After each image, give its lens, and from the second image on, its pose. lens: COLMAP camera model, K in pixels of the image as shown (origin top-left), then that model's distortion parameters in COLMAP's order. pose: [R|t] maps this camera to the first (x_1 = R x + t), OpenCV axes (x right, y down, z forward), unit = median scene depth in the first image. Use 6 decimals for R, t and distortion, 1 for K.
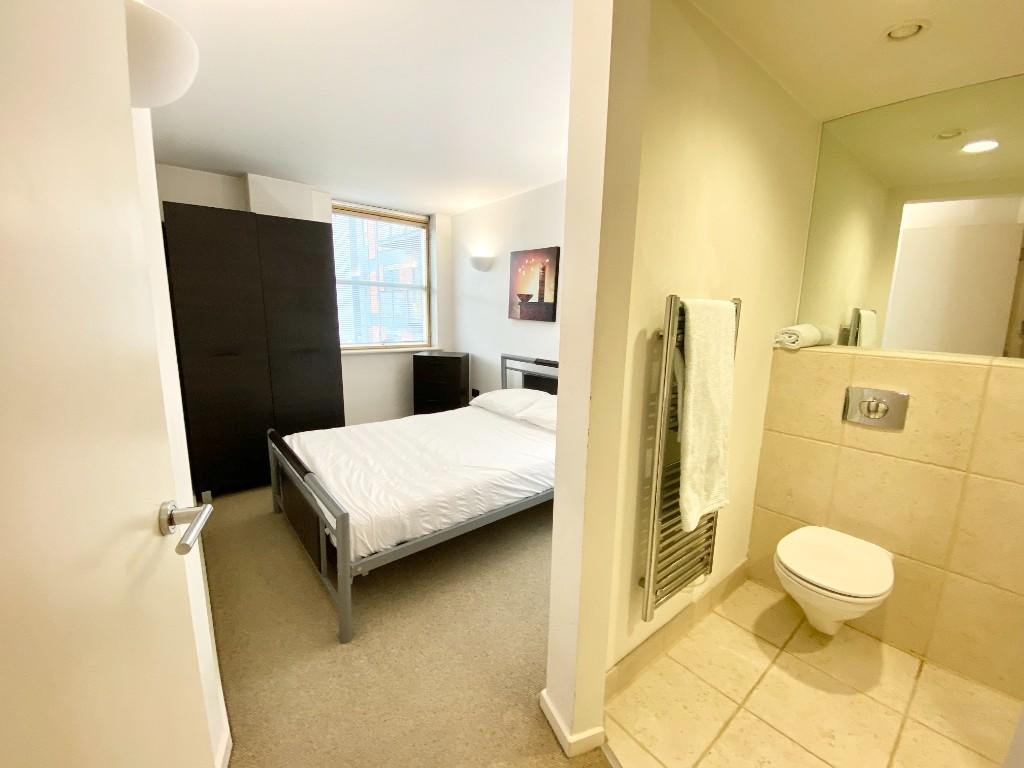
lens RADIAL K [[433.3, 0, 531.2], [0, 433.3, 391.0], [0, 0, 1]] dist [0.000127, -0.000340]
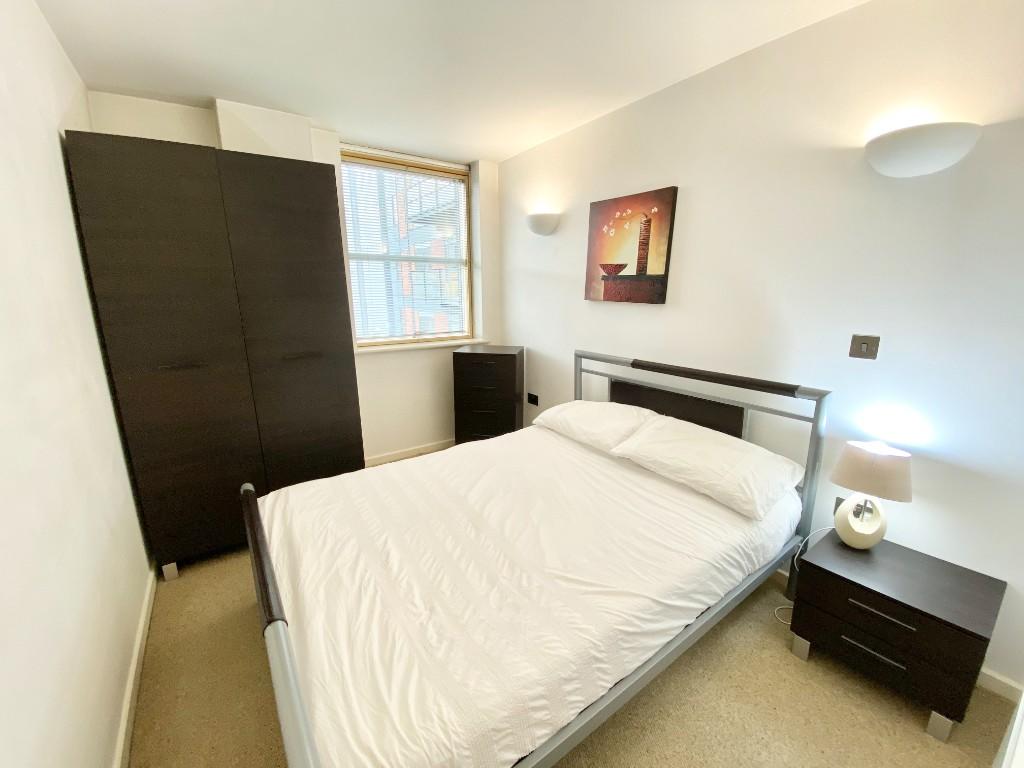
lens RADIAL K [[415.6, 0, 512.0], [0, 415.6, 384.0], [0, 0, 1]] dist [0.012344, -0.017058]
pose [[0.994721, -0.003825, -0.102547, -0.105464], [0.008170, 0.999085, 0.041985, -0.062658], [0.102293, -0.042601, 0.993842, 0.320134]]
